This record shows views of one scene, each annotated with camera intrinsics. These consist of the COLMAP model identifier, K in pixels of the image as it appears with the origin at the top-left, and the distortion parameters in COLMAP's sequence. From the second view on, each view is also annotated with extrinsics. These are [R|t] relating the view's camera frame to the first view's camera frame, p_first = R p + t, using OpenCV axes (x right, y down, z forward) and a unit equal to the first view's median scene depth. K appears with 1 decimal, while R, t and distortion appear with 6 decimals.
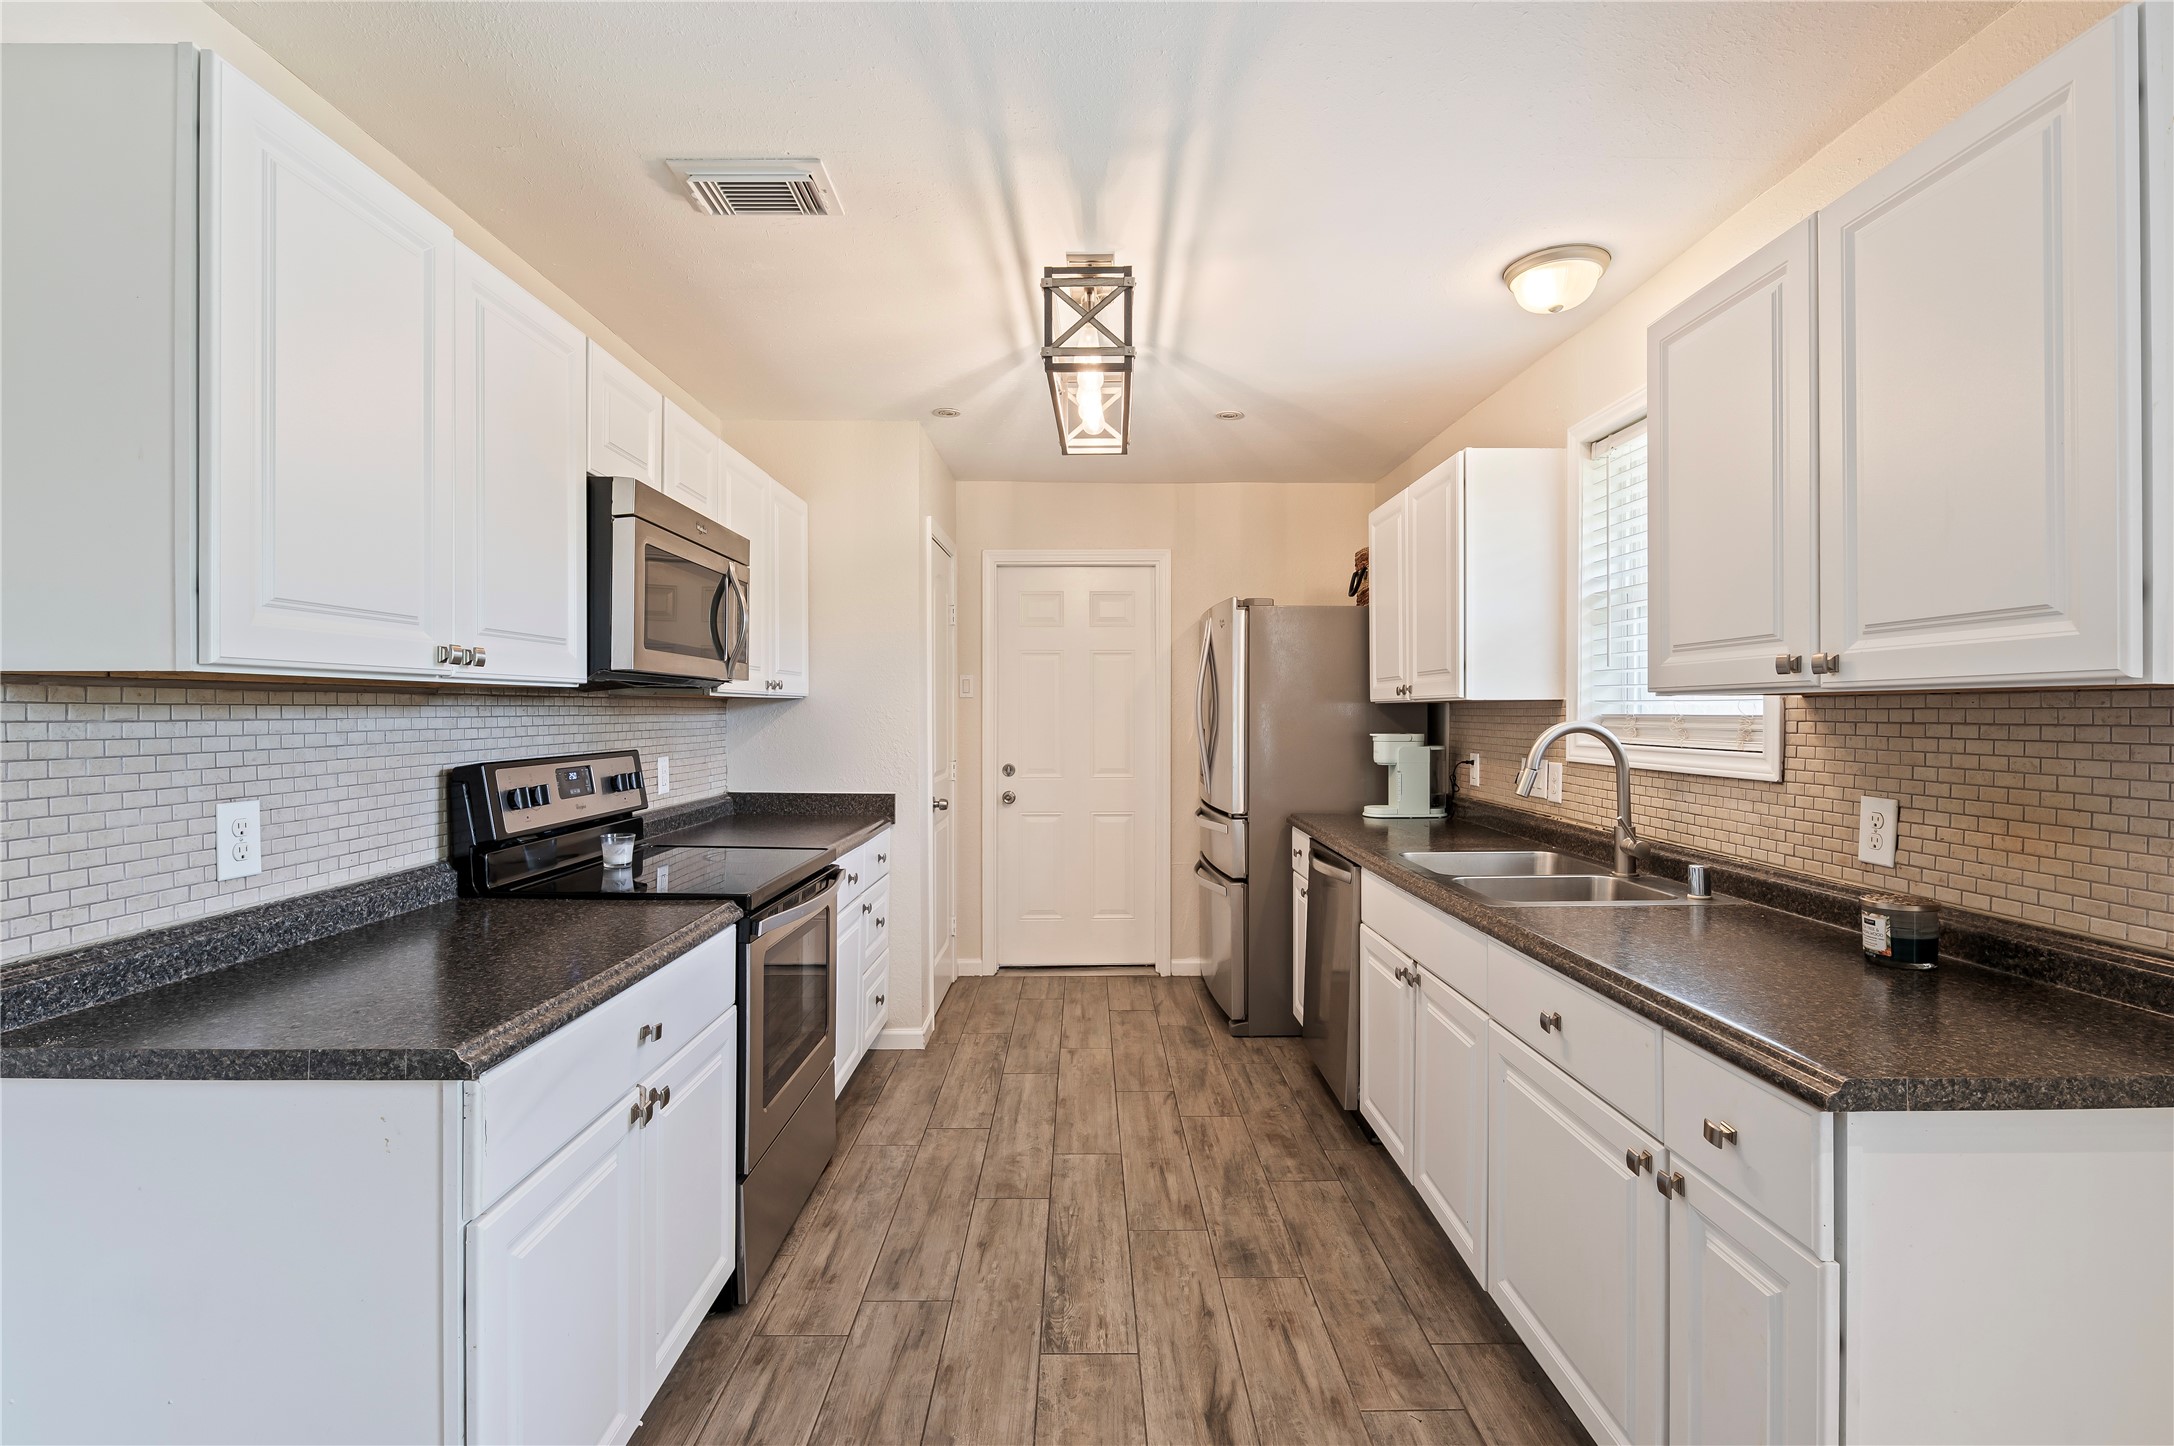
lens RADIAL K [[980.0, 0, 1091.8], [0, 980.0, 721.6], [0, 0, 1]] dist [-0.012735, 0.003402]
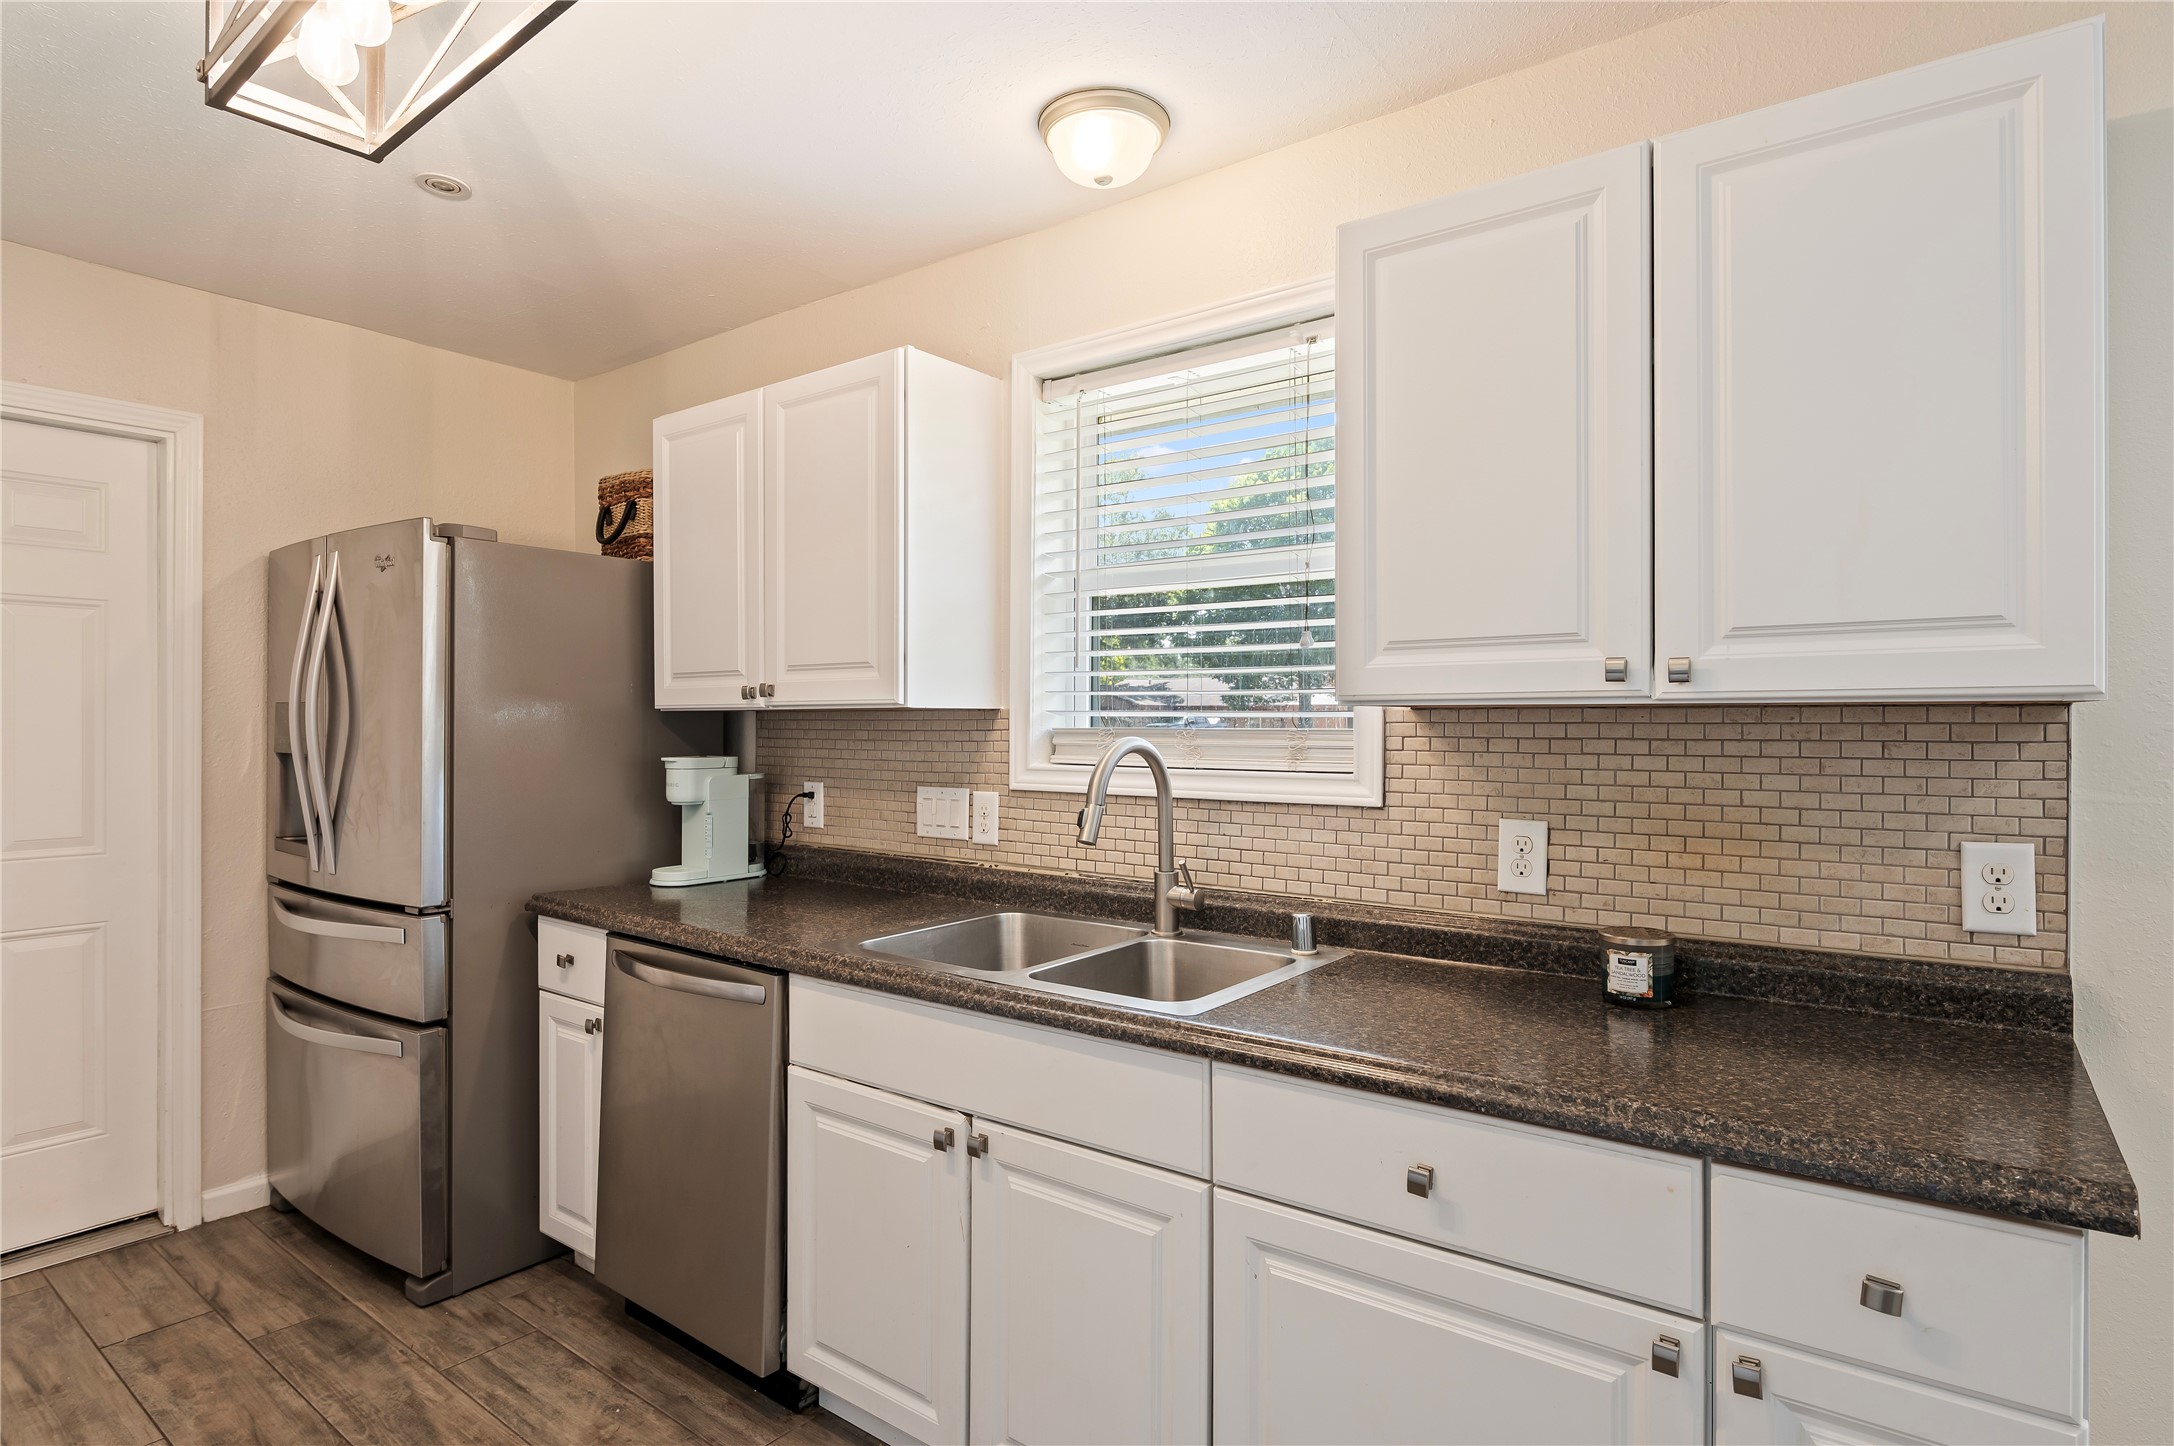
lens RADIAL K [[1136.6, 0, 1091.5], [0, 1136.6, 725.2], [0, 0, 1]] dist [-0.009023, 0.001676]
pose [[0.613069, 0.001870, 0.790027, -0.223435], [0.004915, 0.999969, -0.006180, -0.005109], [-0.790014, 0.007672, 0.613041, 0.519590]]
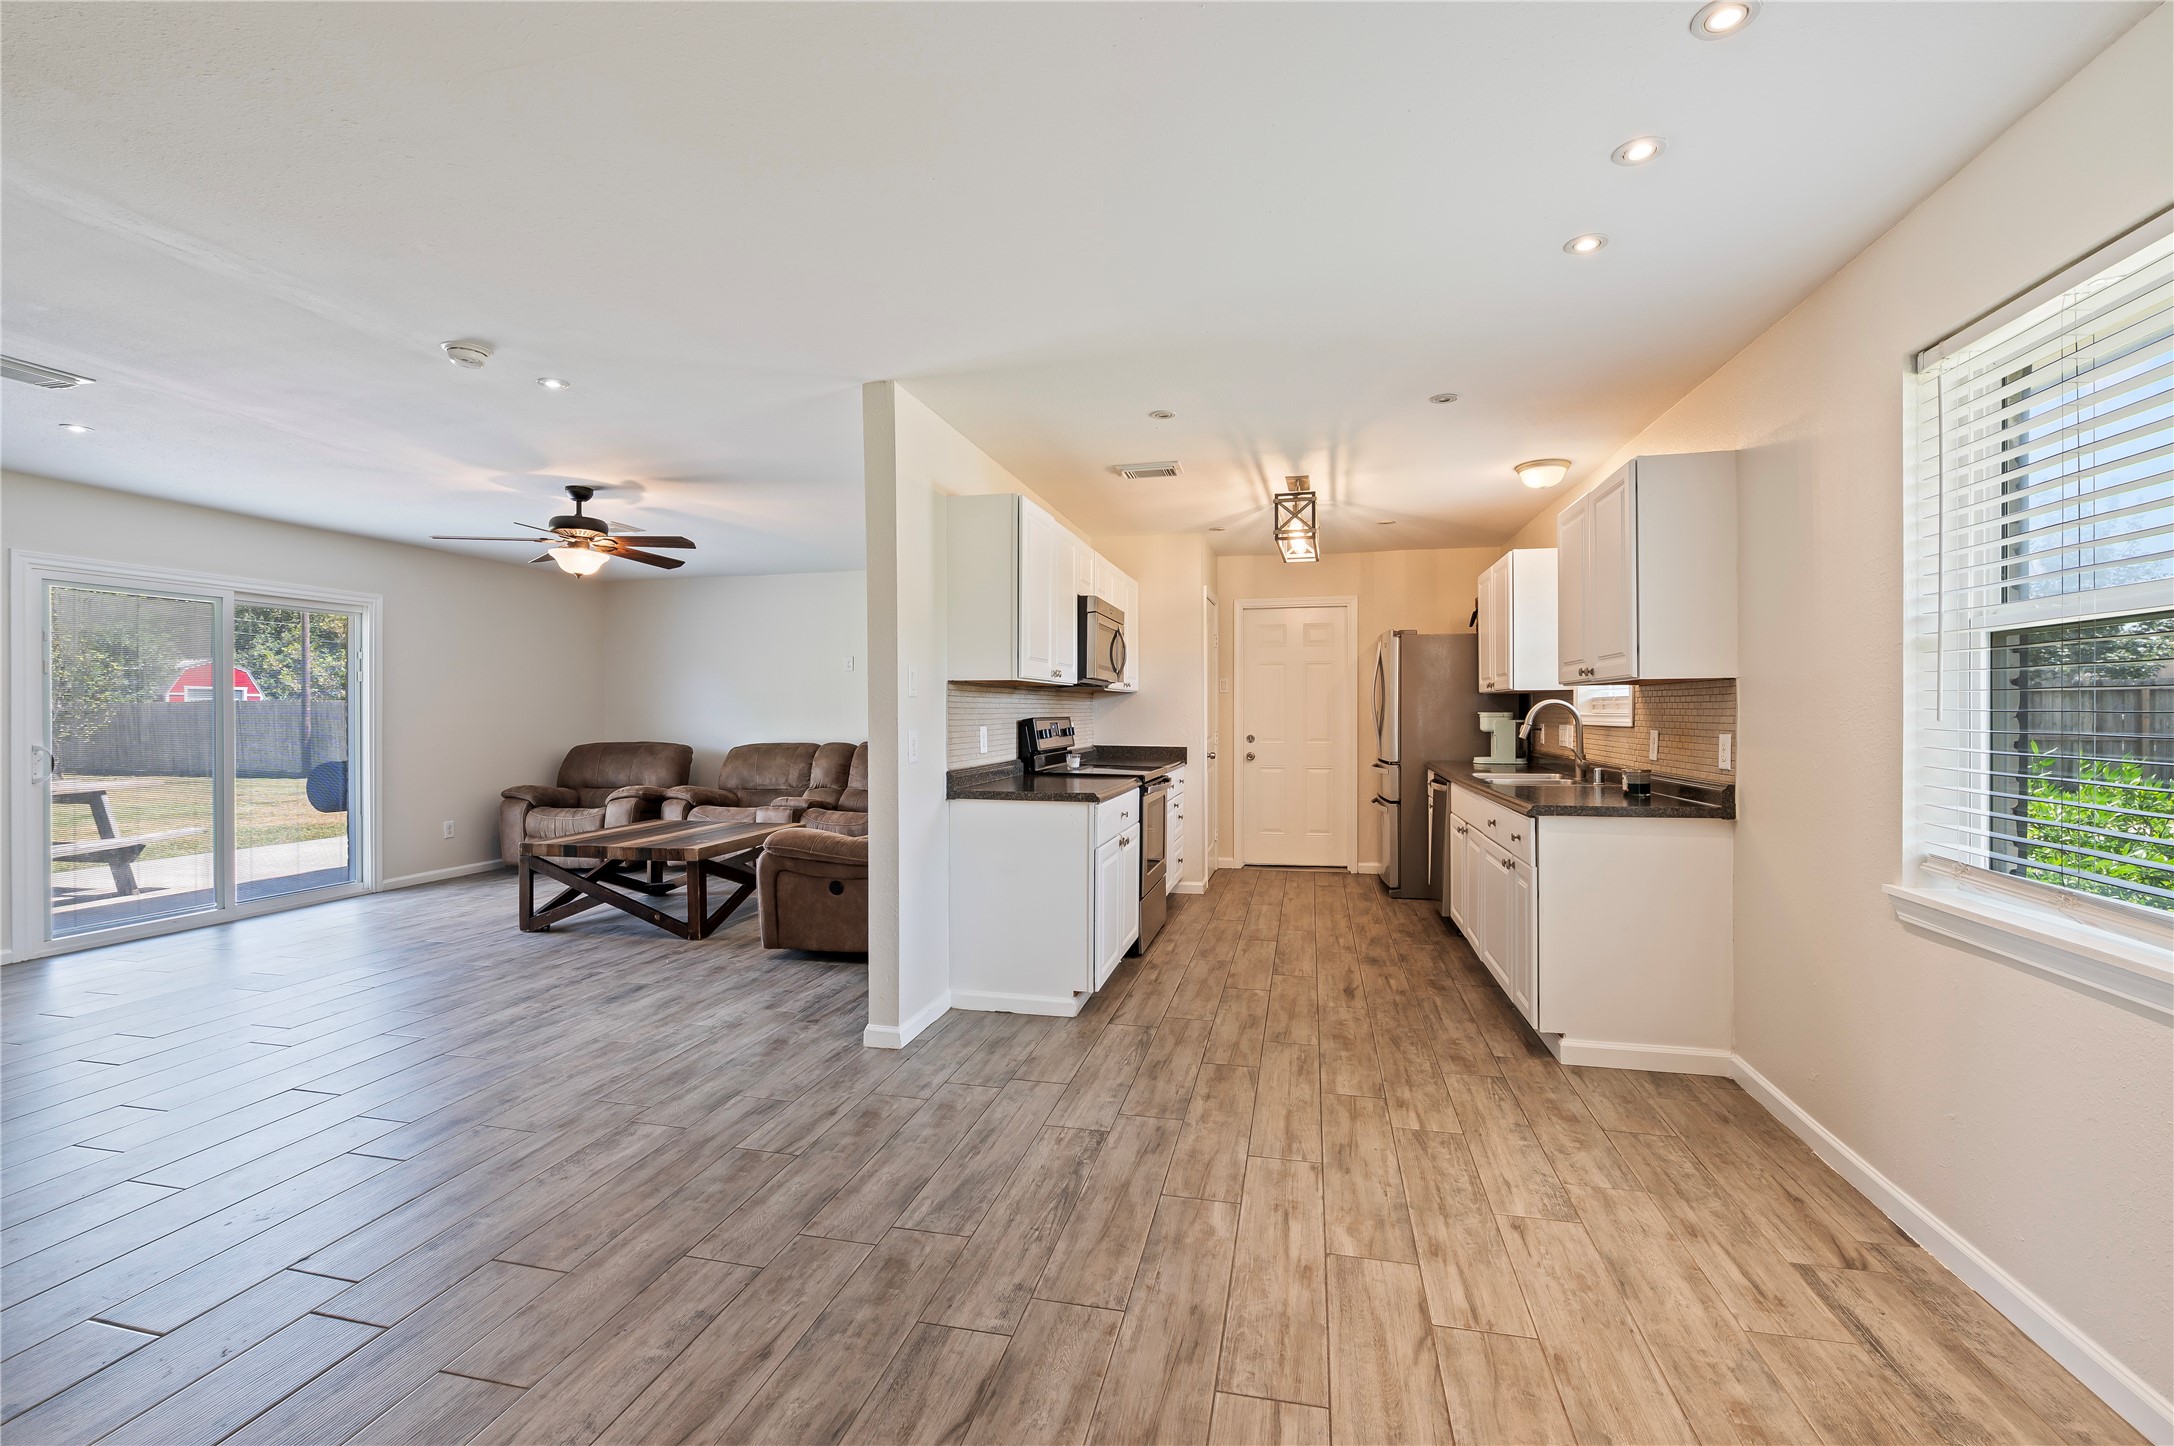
lens RADIAL K [[929.1, 0, 1114.4], [0, 929.1, 711.4], [0, 0, 1]] dist [-0.001247, -0.002163]
pose [[0.976647, -0.000520, -0.214851, 0.045383], [-0.001663, 0.999949, -0.009980, 0.044972], [0.214845, 0.010104, 0.976596, -1.050602]]
